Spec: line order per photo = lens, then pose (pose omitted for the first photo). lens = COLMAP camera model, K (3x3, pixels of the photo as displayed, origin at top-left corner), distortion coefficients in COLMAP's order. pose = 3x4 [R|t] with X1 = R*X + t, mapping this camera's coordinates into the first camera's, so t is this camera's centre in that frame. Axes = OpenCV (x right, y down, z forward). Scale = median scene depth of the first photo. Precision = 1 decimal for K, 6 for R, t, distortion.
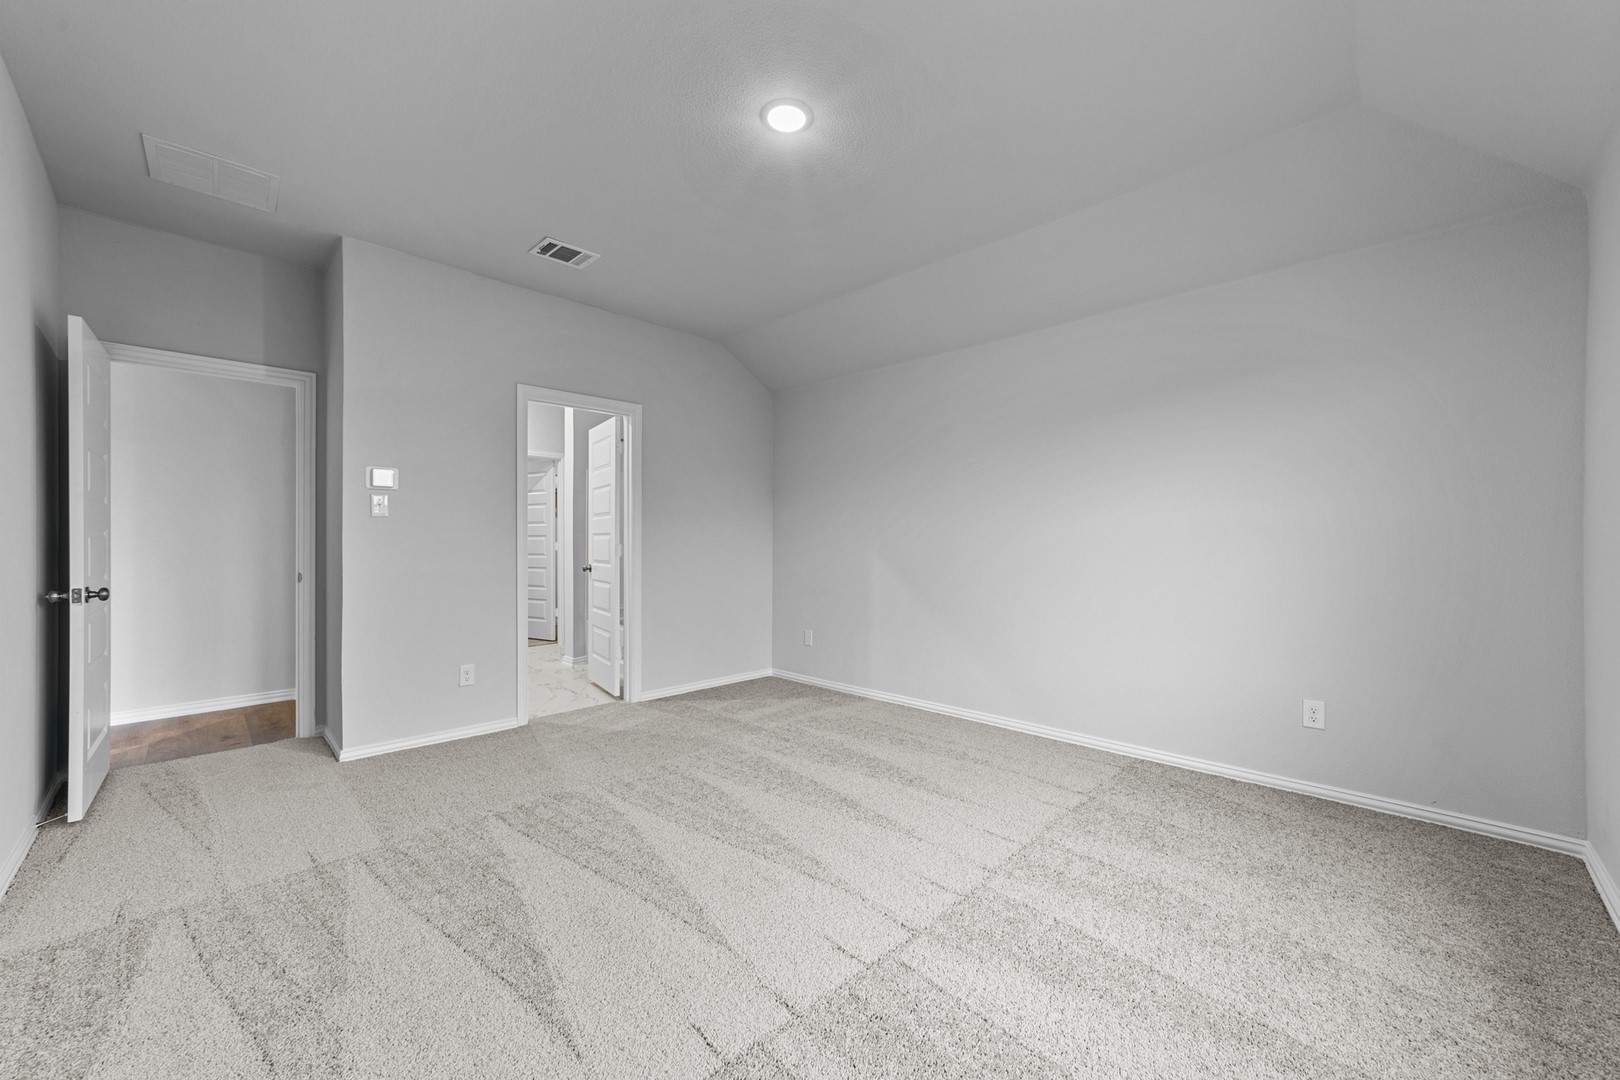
lens RADIAL K [[629.3, 0, 812.7], [0, 629.3, 535.9], [0, 0, 1]] dist [-0.014247, 0.006788]
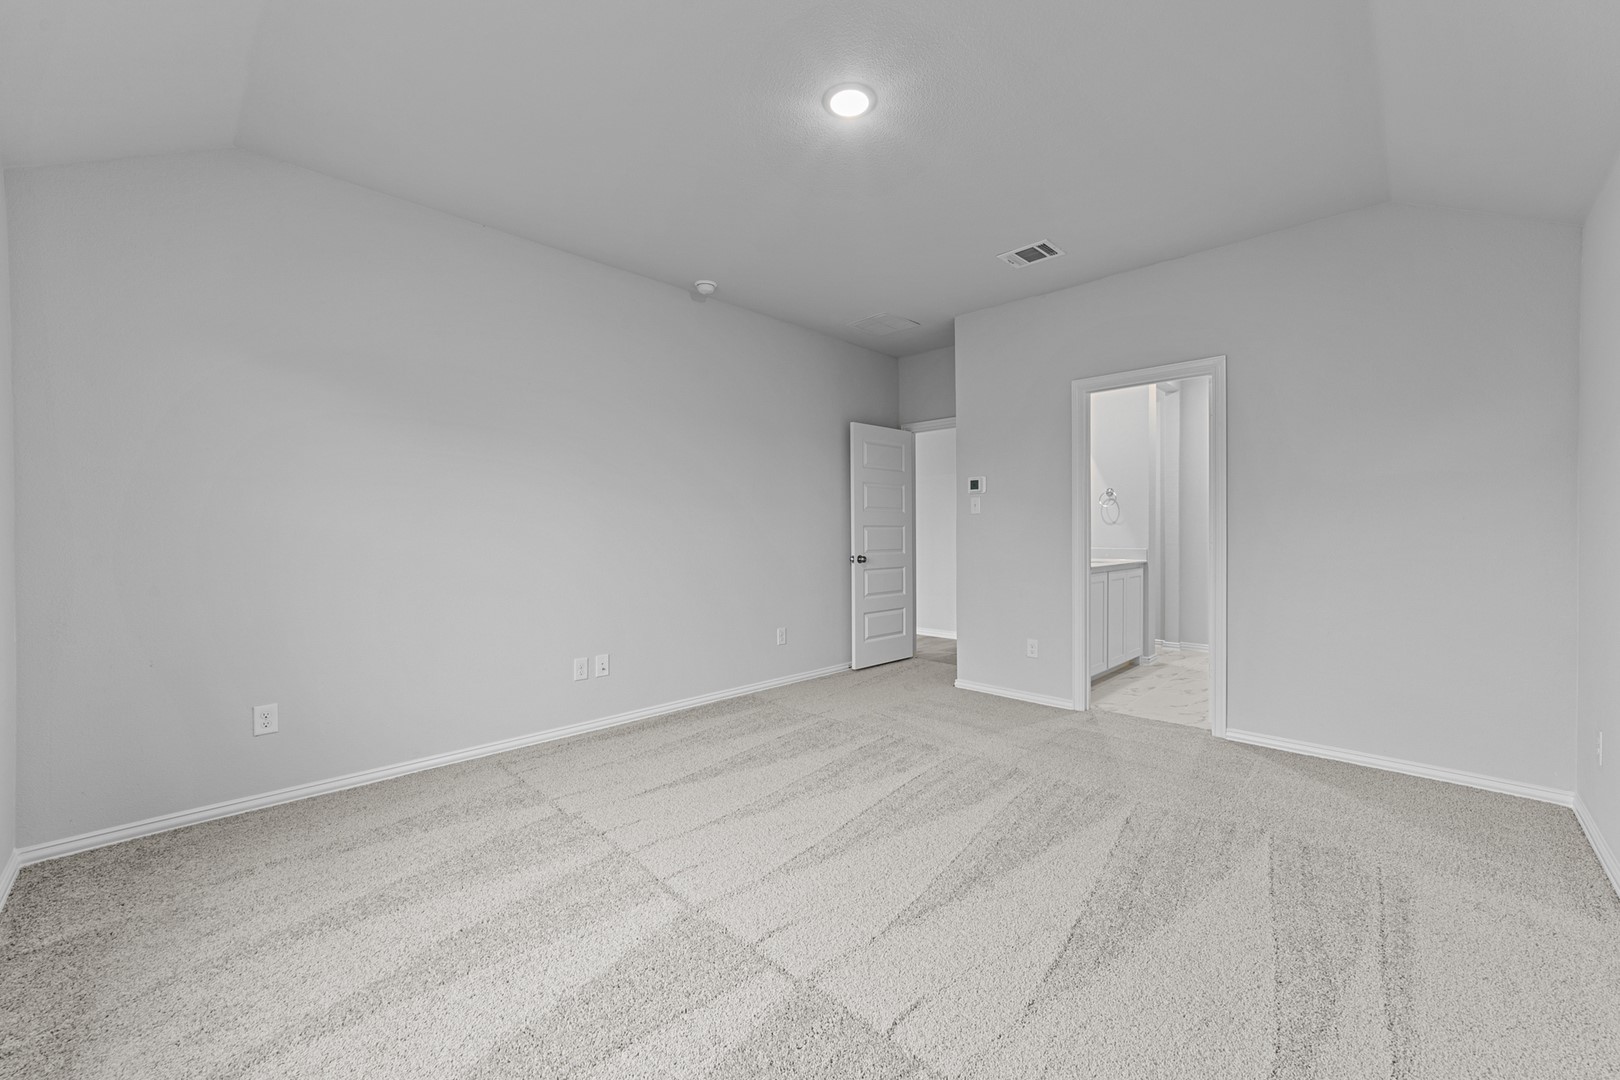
lens RADIAL K [[629.3, 0, 817.0], [0, 629.3, 538.1], [0, 0, 1]] dist [-0.014247, 0.006788]
pose [[0.024074, 0.013765, -0.999615, 0.601250], [0.007288, 0.999876, 0.013945, -0.000673], [0.999684, -0.007621, 0.023971, 0.584521]]
